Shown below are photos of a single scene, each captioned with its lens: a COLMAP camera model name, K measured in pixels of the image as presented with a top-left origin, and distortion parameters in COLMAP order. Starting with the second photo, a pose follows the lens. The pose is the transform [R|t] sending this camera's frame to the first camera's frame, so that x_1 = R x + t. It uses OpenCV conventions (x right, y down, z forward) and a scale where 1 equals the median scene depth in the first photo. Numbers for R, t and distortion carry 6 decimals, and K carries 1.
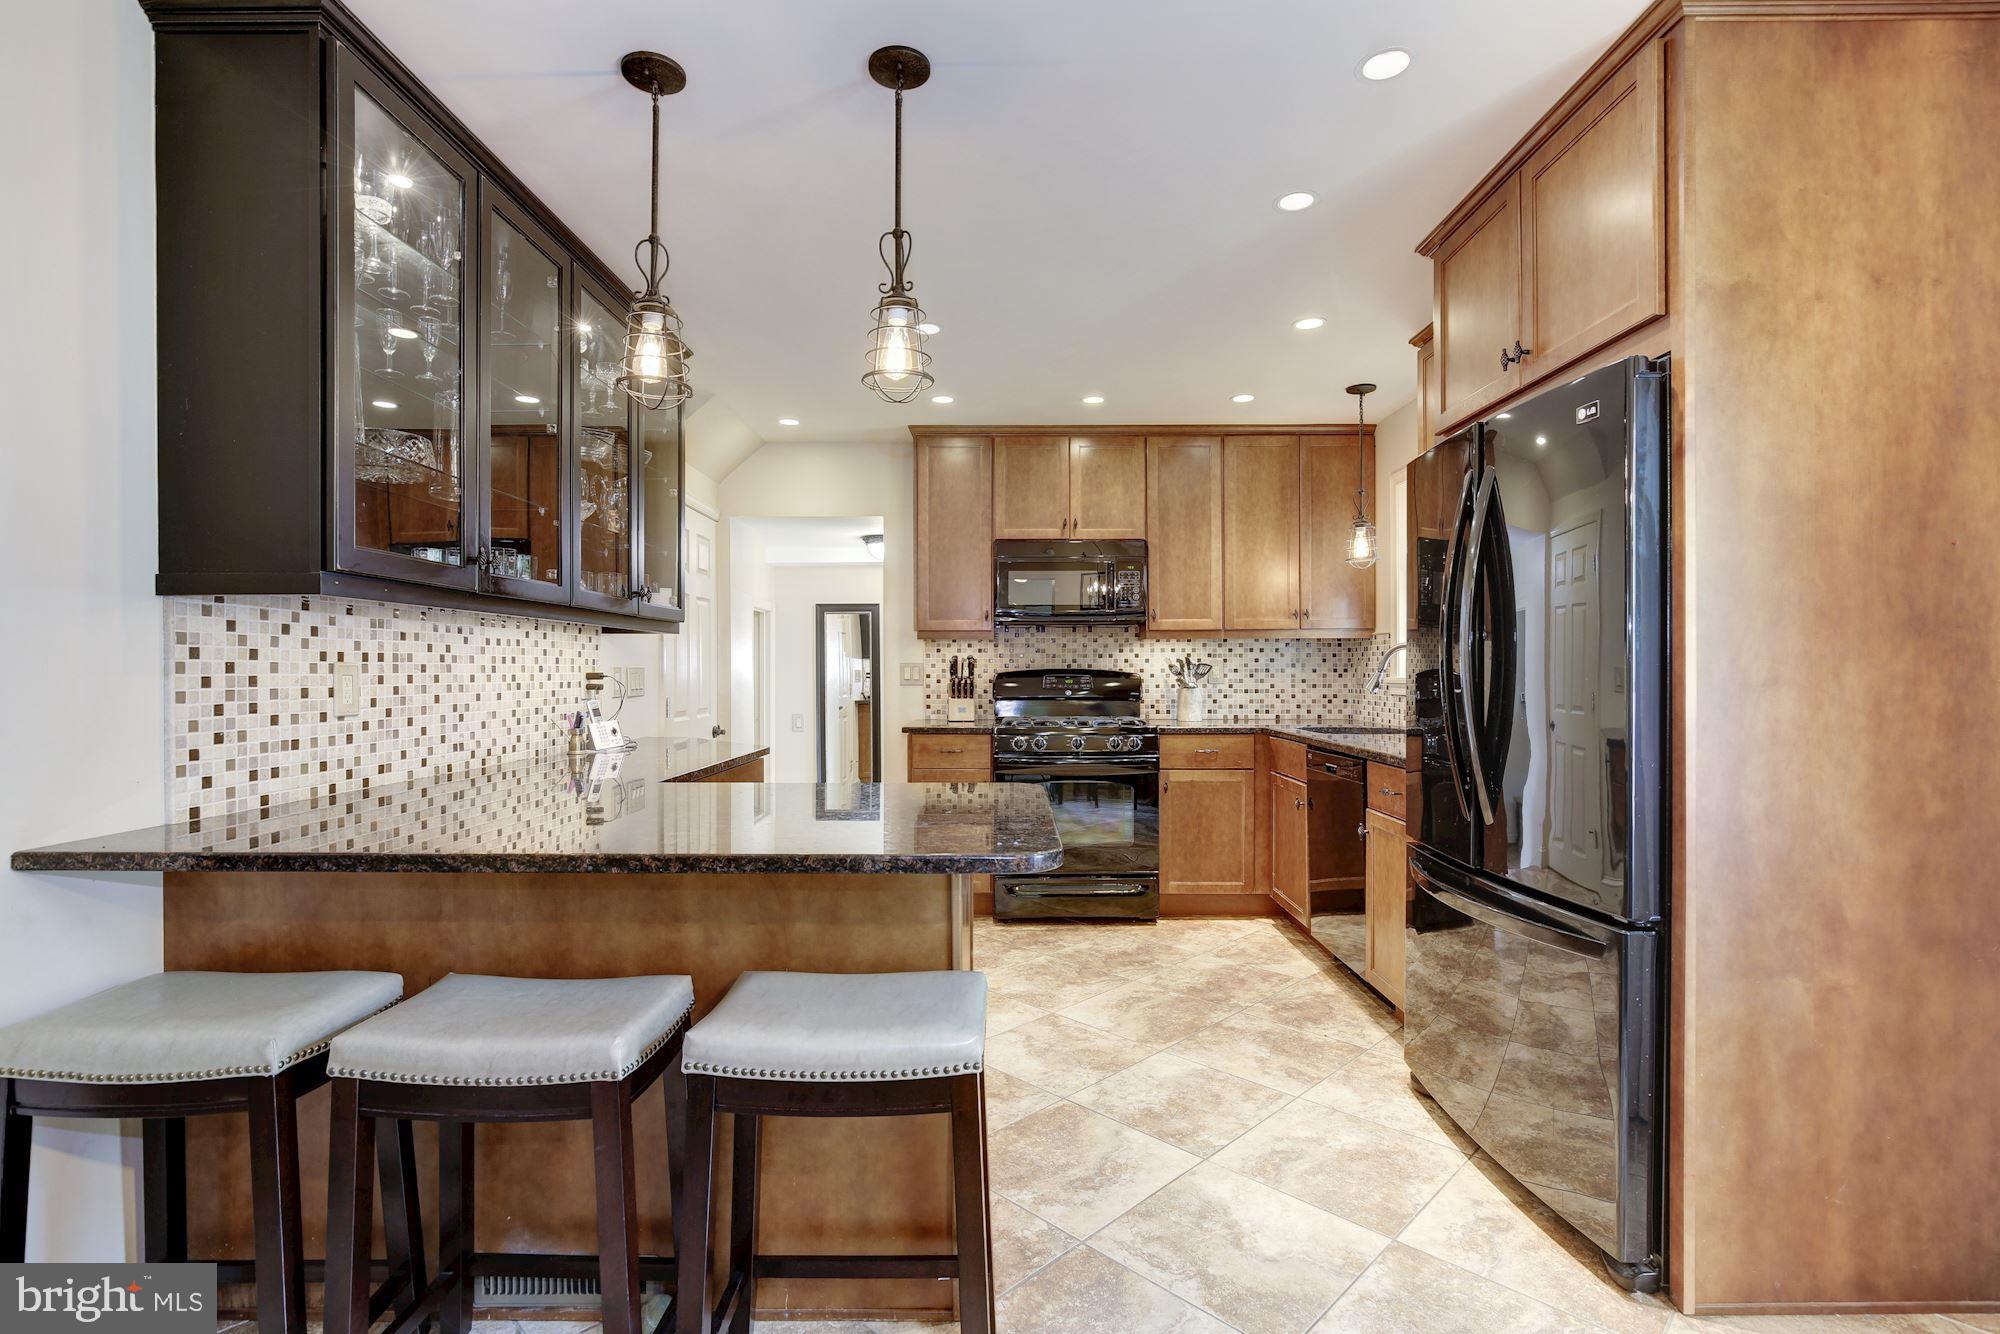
lens RADIAL K [[918.5, 0, 1008.0], [0, 918.5, 671.8], [0, 0, 1]] dist [0.000324, -0.001222]
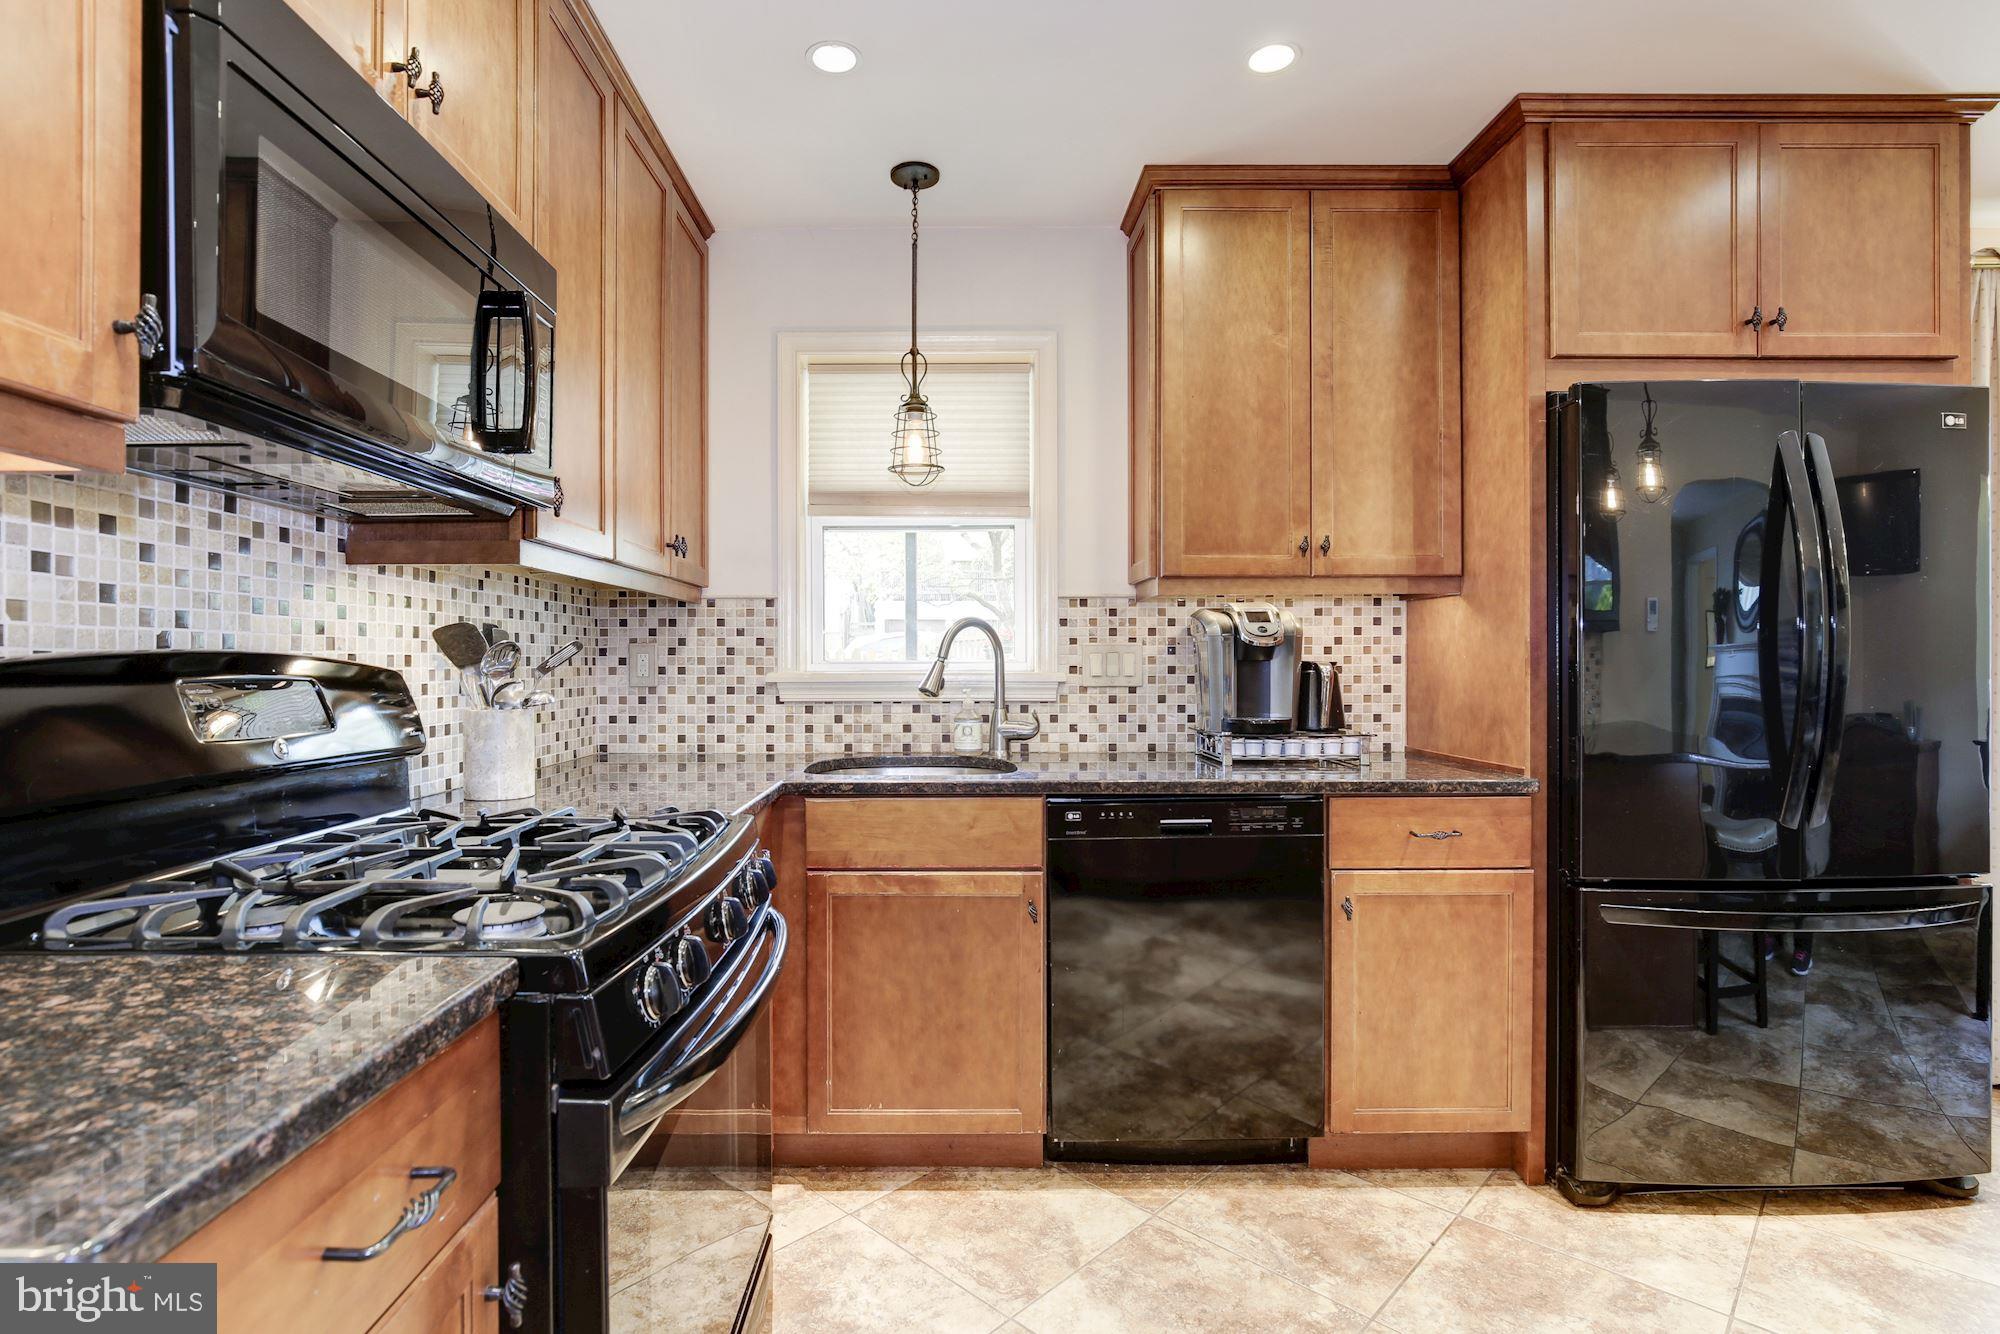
lens RADIAL K [[918.5, 0, 1012.1], [0, 918.5, 675.5], [0, 0, 1]] dist [0.000324, -0.001222]
pose [[-0.001402, -0.001235, 0.999998, -0.242085], [0.007199, 0.999973, 0.001245, 0.006402], [-0.999973, 0.007201, -0.001393, 1.116421]]
